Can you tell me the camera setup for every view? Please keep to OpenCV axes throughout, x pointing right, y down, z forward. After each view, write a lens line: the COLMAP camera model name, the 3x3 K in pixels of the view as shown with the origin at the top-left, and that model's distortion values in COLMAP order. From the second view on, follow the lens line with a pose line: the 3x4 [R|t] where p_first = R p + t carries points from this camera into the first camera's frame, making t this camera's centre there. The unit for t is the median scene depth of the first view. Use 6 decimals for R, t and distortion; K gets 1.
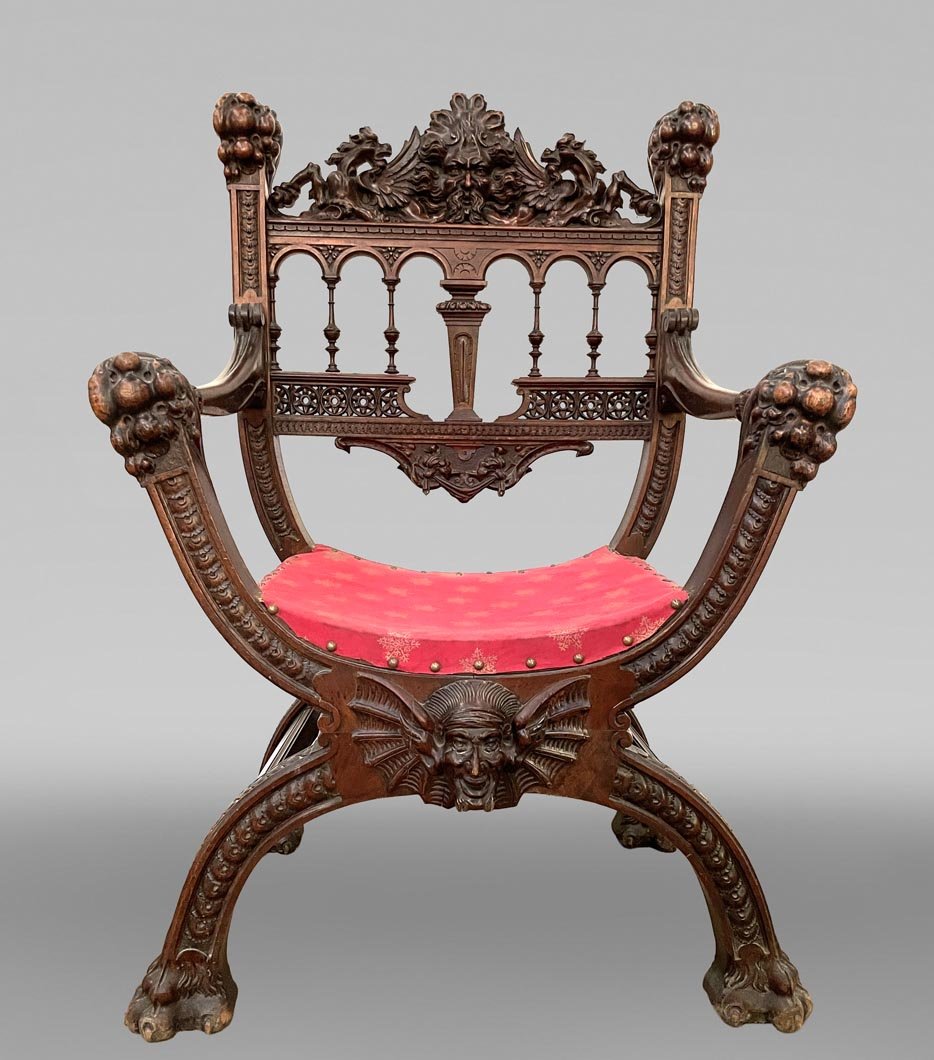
lens RADIAL K [[908.0, 0, 466.1], [0, 908.0, 591.6], [0, 0, 1]] dist [0.047584, -0.006965]
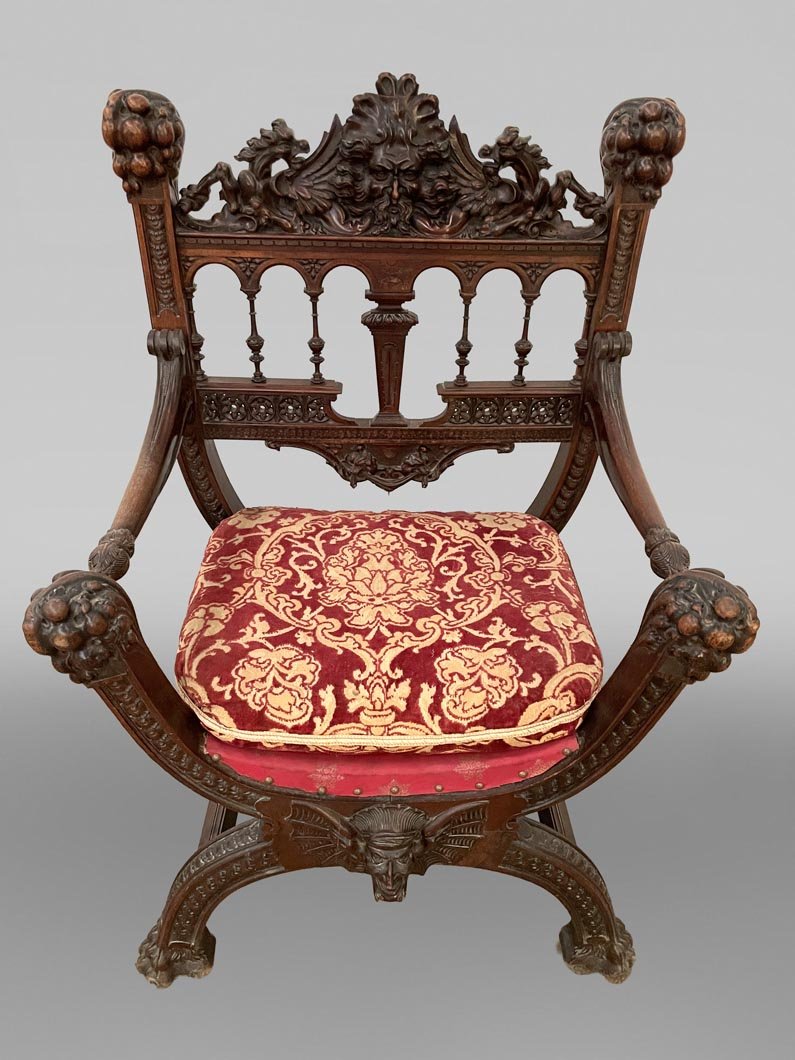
lens RADIAL K [[771.4, 0, 397.5], [0, 771.4, 530.0], [0, 0, 1]] dist [0.058893, -0.057747]
pose [[0.999886, 0.014853, -0.002733, 0.010892], [-0.012236, 0.902814, 0.429857, -0.469801], [0.008852, -0.429775, 0.902893, 0.167157]]
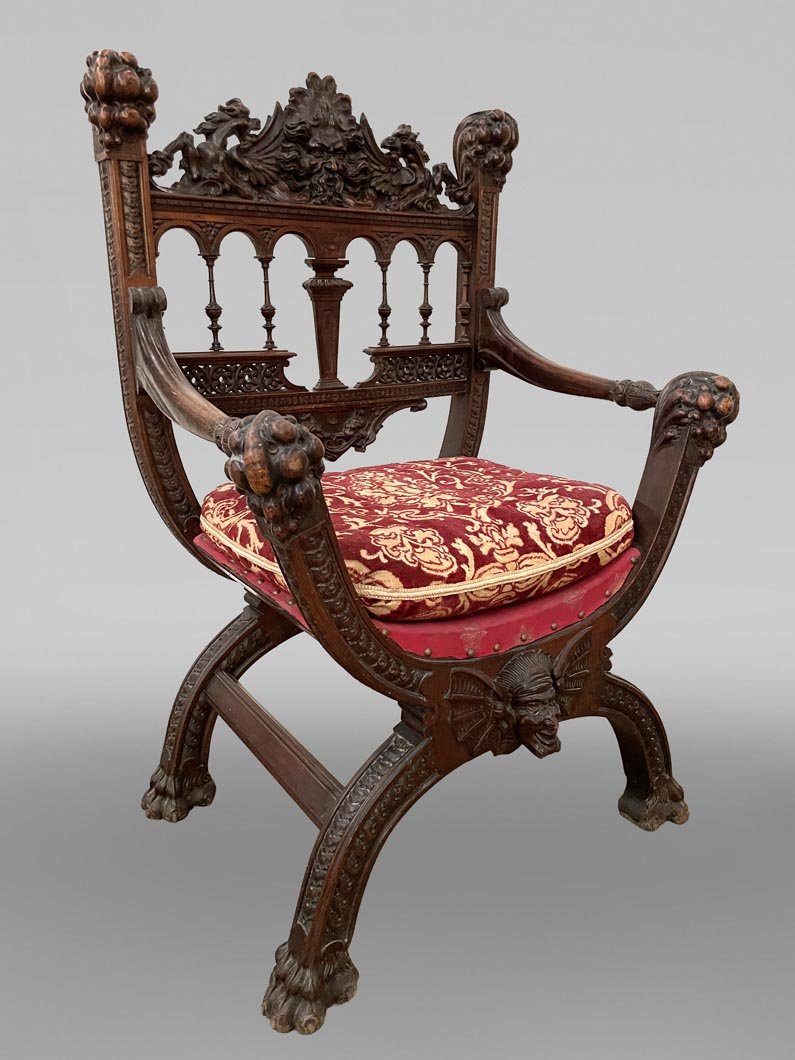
lens RADIAL K [[786.5, 0, 375.3], [0, 786.5, 530.1], [0, 0, 1]] dist [0.029998, -0.005111]
pose [[0.851946, -0.158855, 0.498953, -0.472132], [0.083394, 0.981872, 0.170213, -0.184000], [-0.516947, -0.103403, 0.849749, 0.156209]]
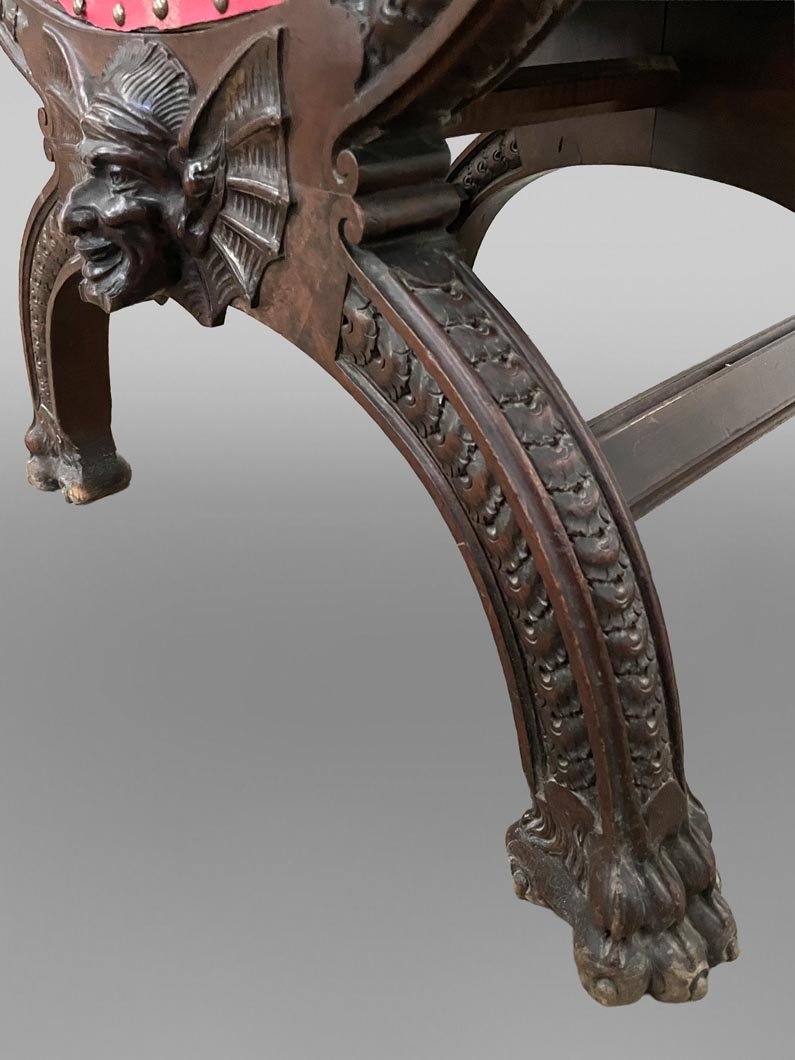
lens RADIAL K [[792.6, 0, 416.7], [0, 792.6, 530.7], [0, 0, 1]] dist [0.033753, -0.000056]
pose [[0.658723, 0.391396, -0.642568, 0.335563], [-0.087582, 0.888124, 0.451183, 0.087532], [0.747271, -0.240927, 0.619307, 0.555951]]
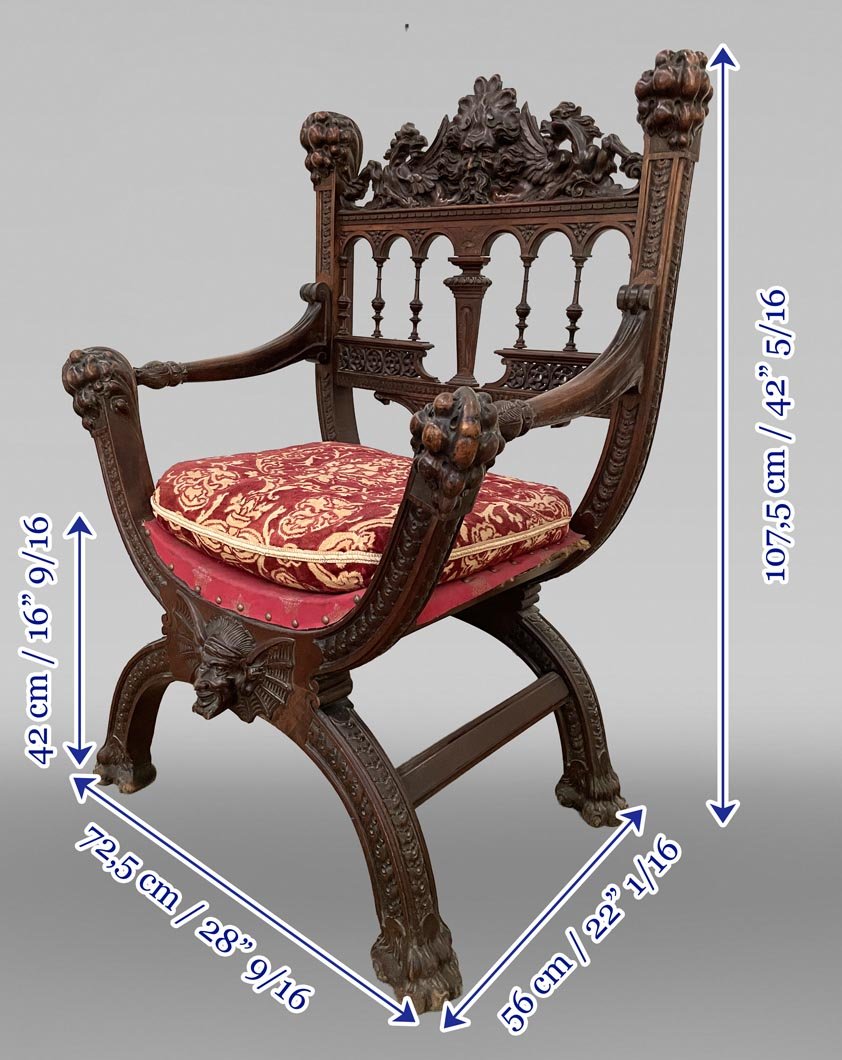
lens RADIAL K [[780.3, 0, 421.0], [0, 780.3, 530.0], [0, 0, 1]] dist [0.034587, -0.001472]
pose [[0.752884, 0.194763, -0.628676, 0.613241], [-0.129187, 0.980361, 0.149005, -0.155022], [0.645350, -0.030966, 0.763259, 0.243129]]
